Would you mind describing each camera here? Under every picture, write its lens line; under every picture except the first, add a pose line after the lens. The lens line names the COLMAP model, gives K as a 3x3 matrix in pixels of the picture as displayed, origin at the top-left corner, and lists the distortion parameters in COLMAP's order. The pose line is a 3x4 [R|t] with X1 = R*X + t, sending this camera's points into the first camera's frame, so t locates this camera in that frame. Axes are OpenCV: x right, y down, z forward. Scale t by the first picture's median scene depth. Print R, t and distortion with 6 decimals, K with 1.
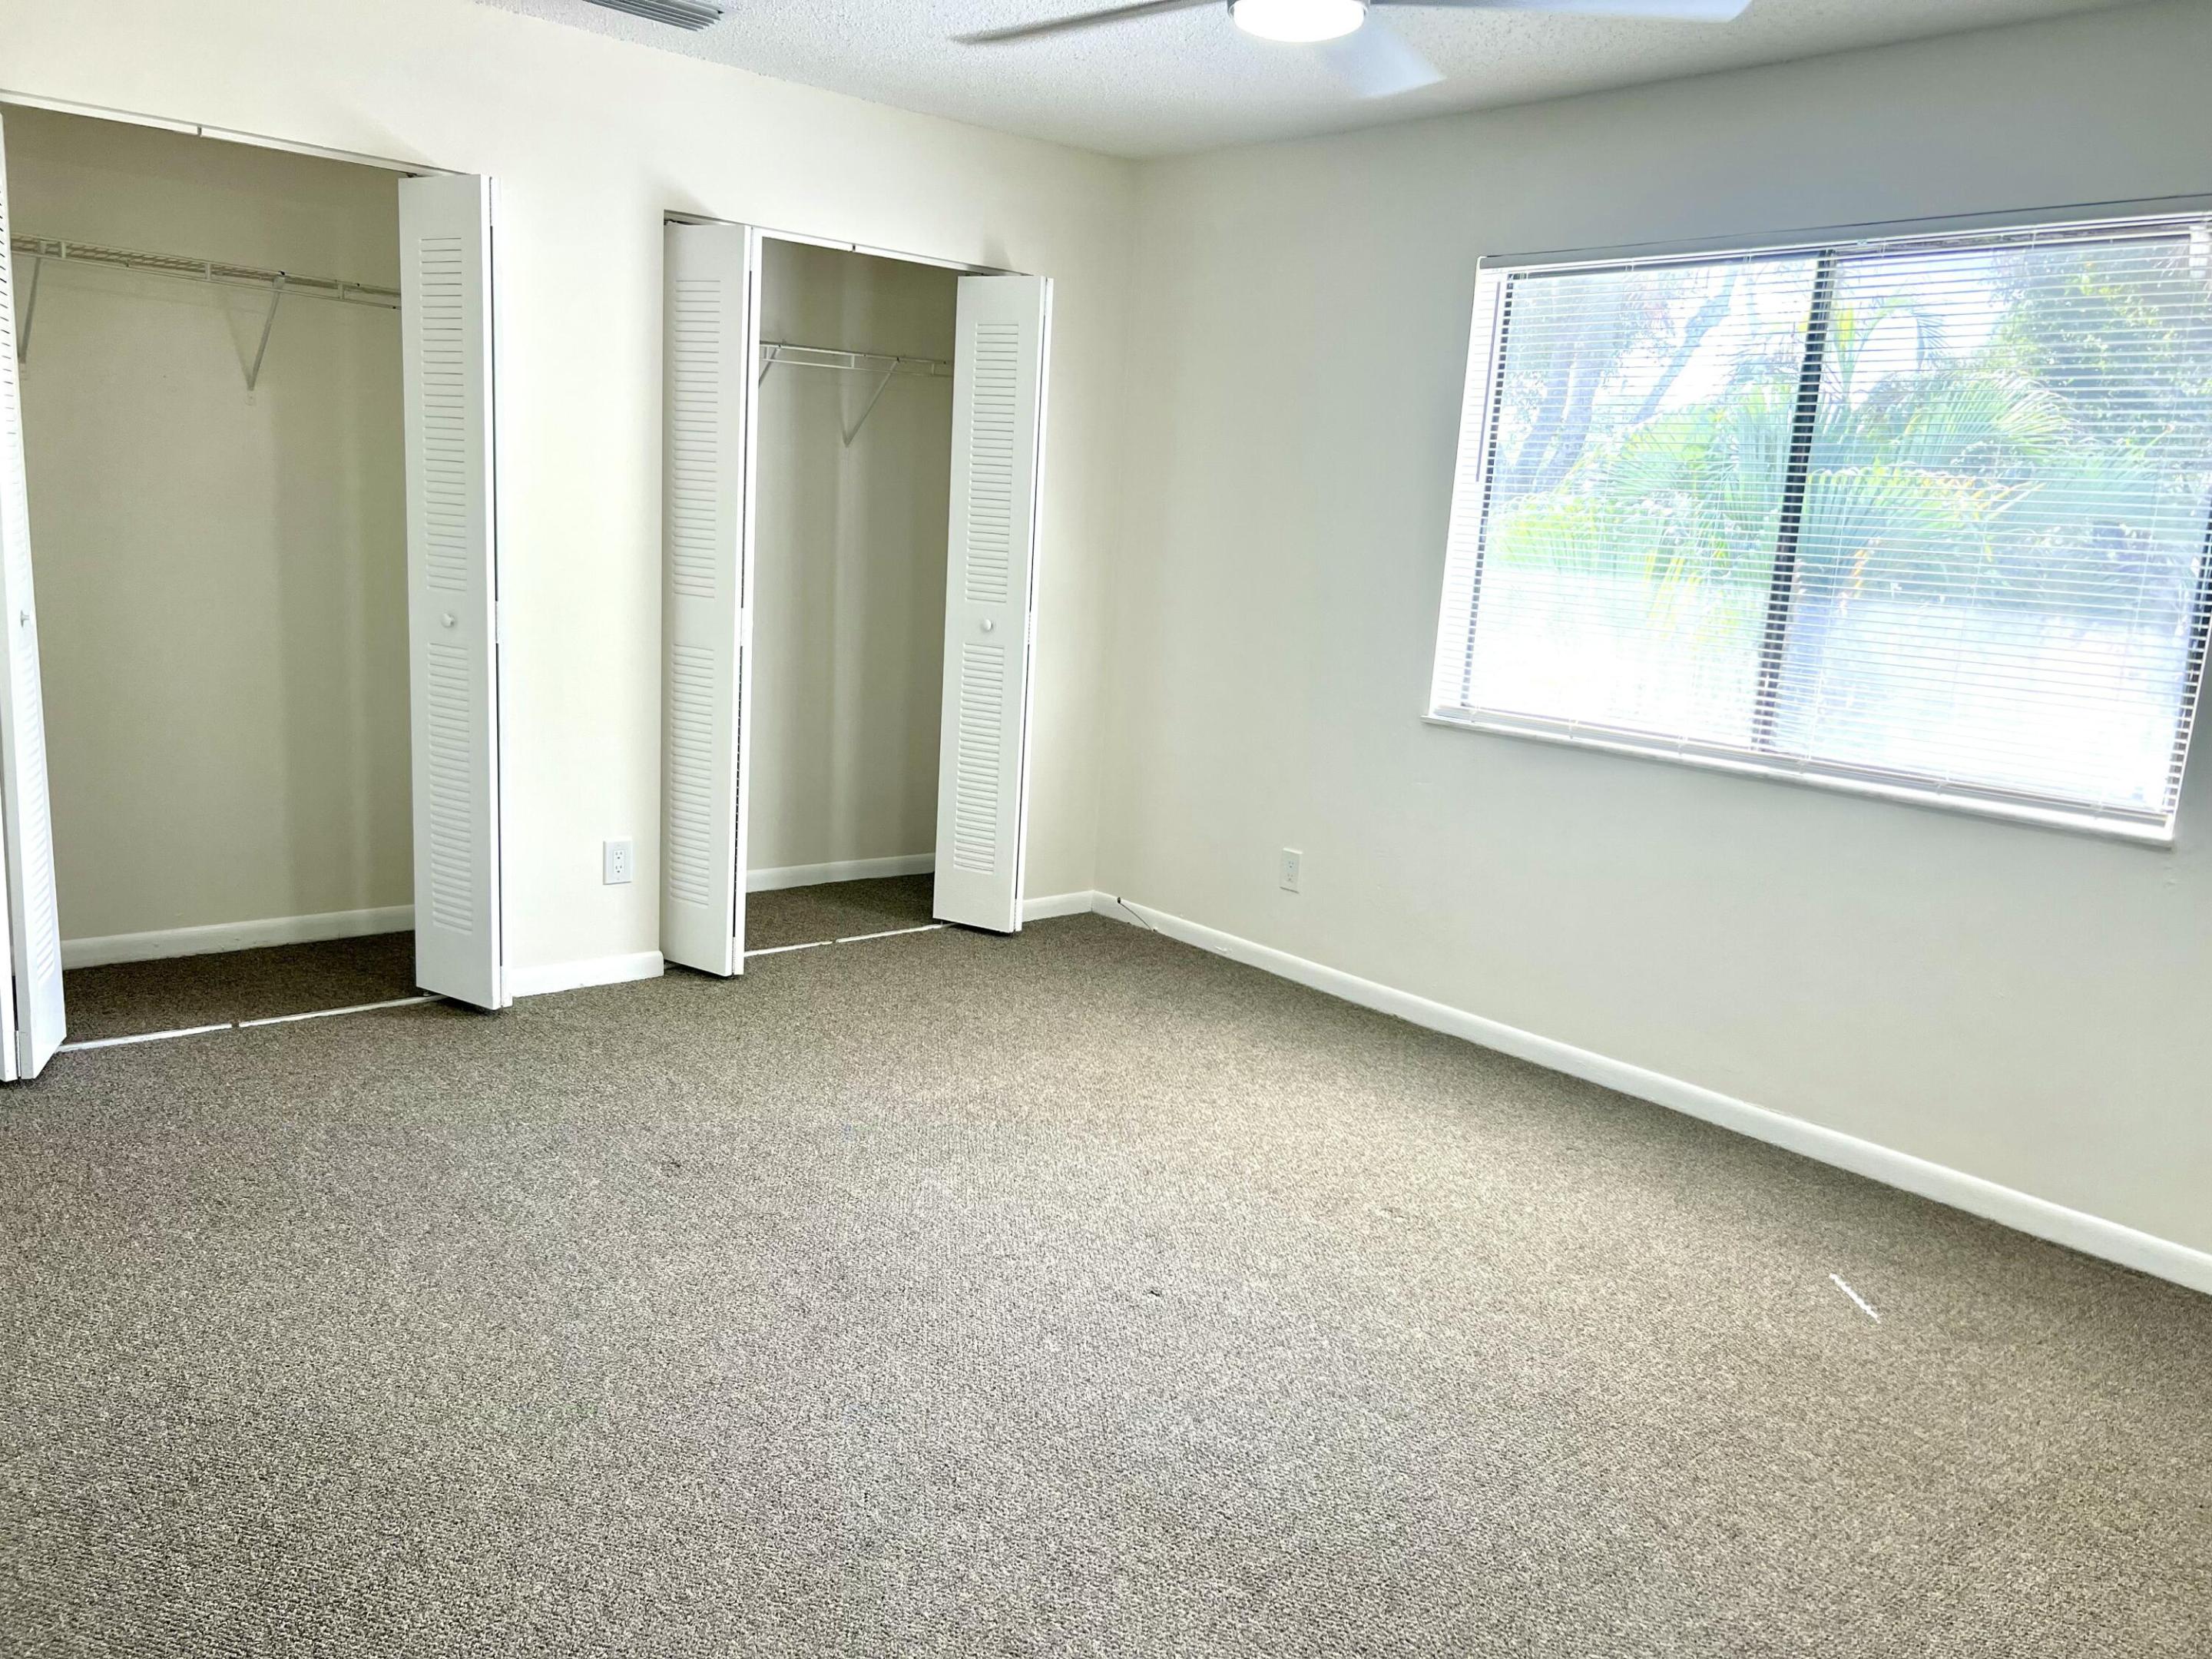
lens RADIAL K [[1666.1, 0, 1106.0], [0, 1666.1, 829.5], [0, 0, 1]] dist [0.069750, -0.147364]
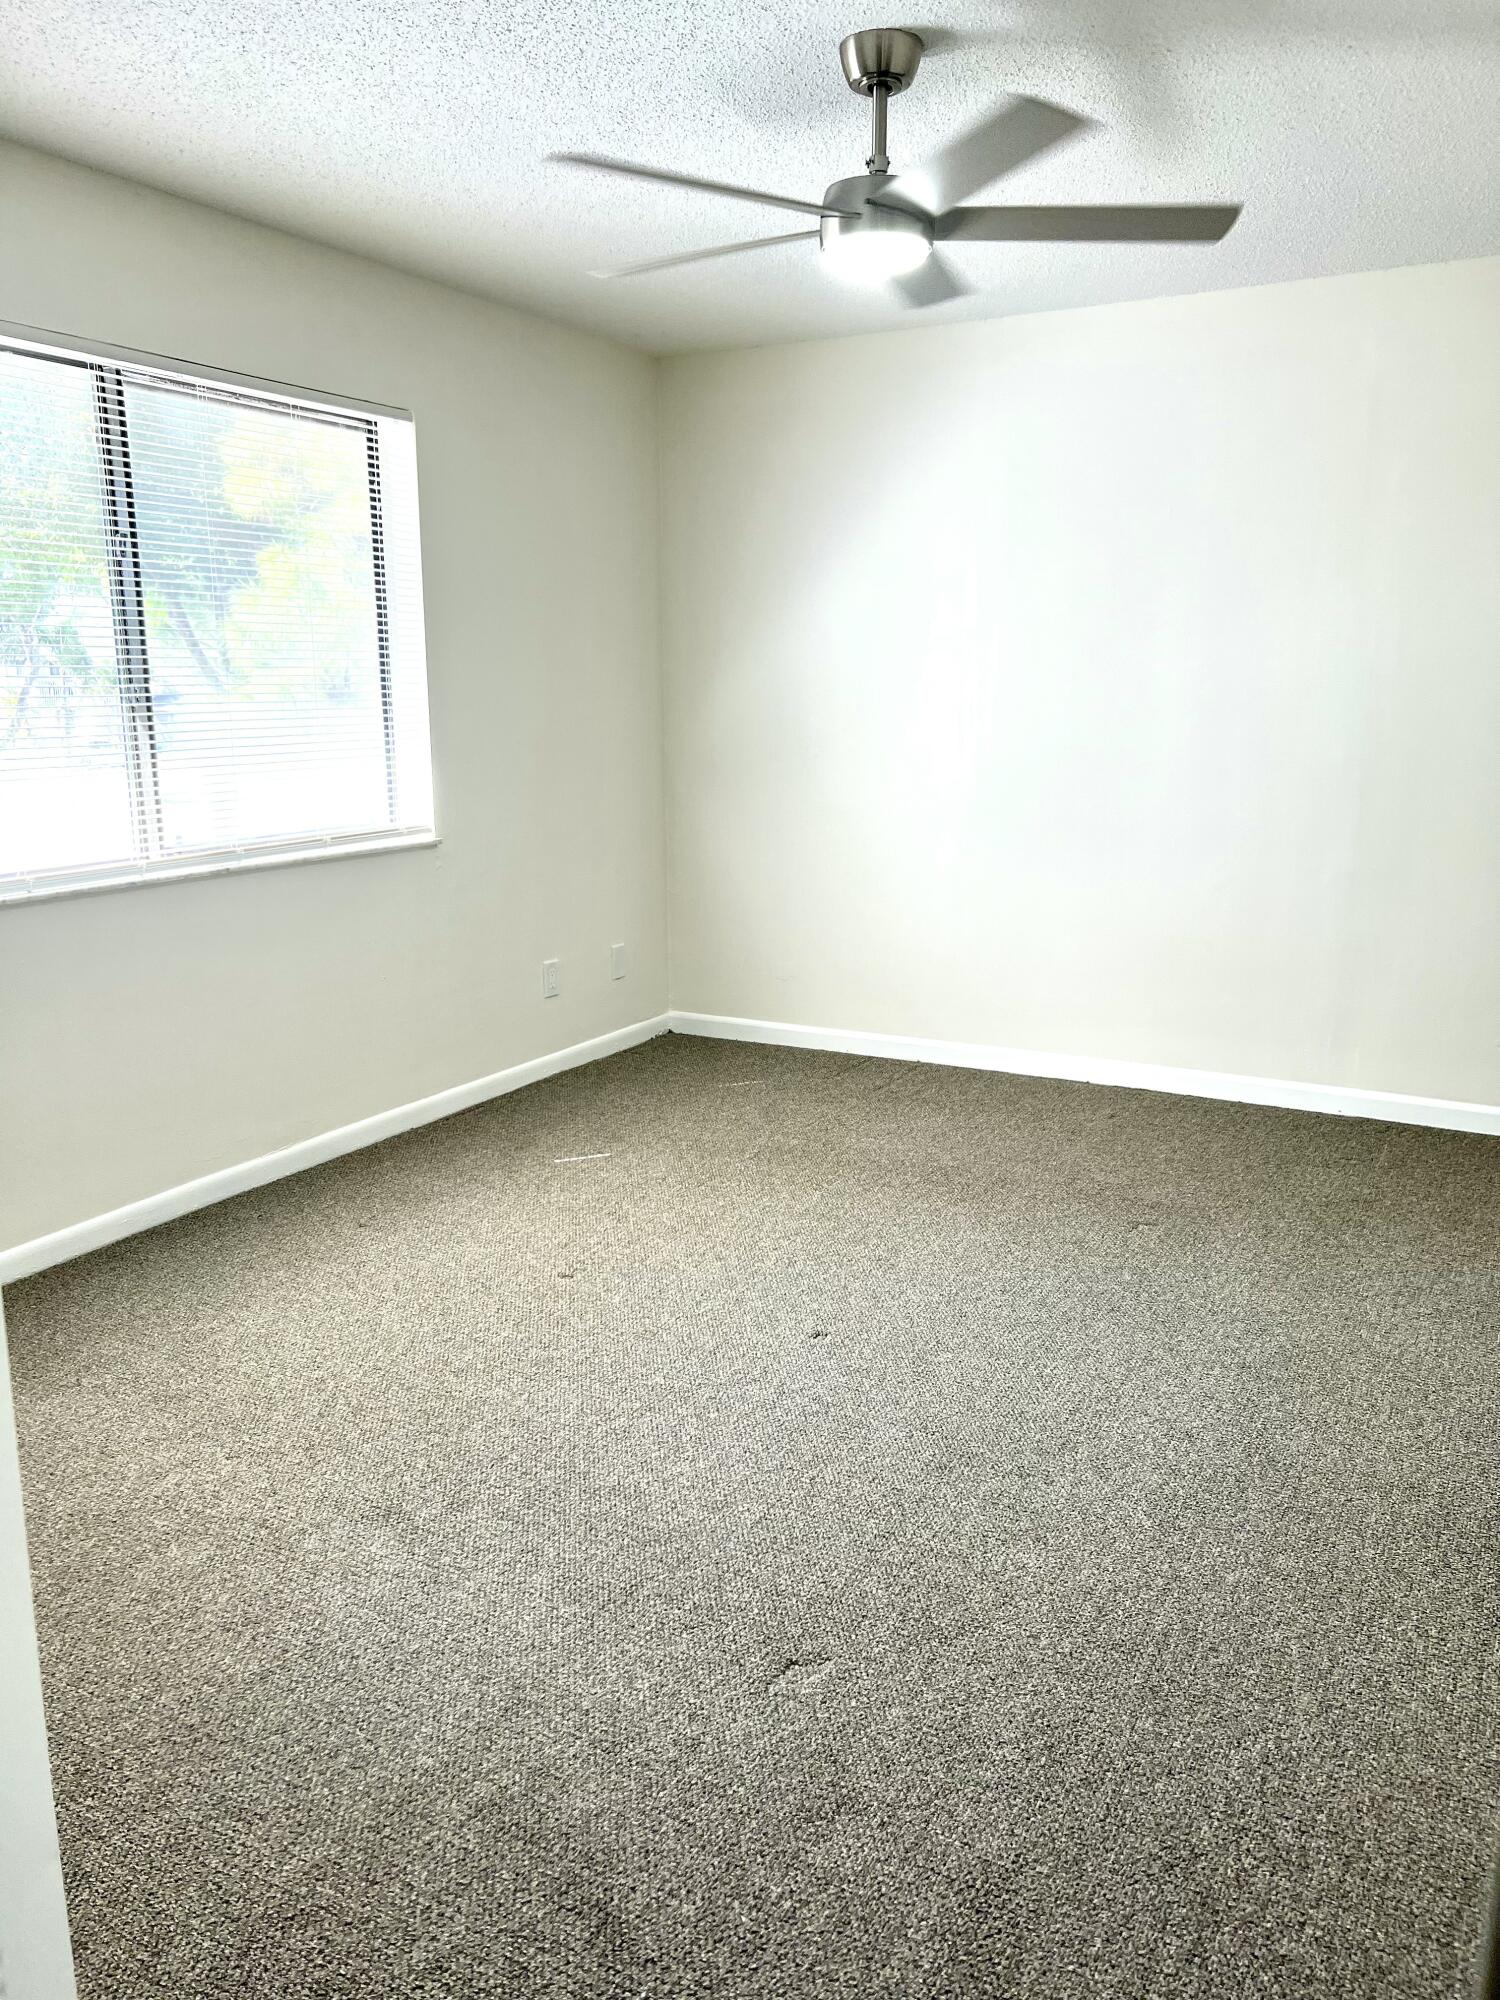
lens RADIAL K [[1506.4, 0, 750.0], [0, 1506.4, 1000.0], [0, 0, 1]] dist [0.069750, -0.147364]
pose [[-0.348216, -0.260305, 0.900548, -0.753271], [0.149667, 0.932911, 0.327531, -0.265466], [-0.925389, 0.248833, -0.285896, 1.140366]]
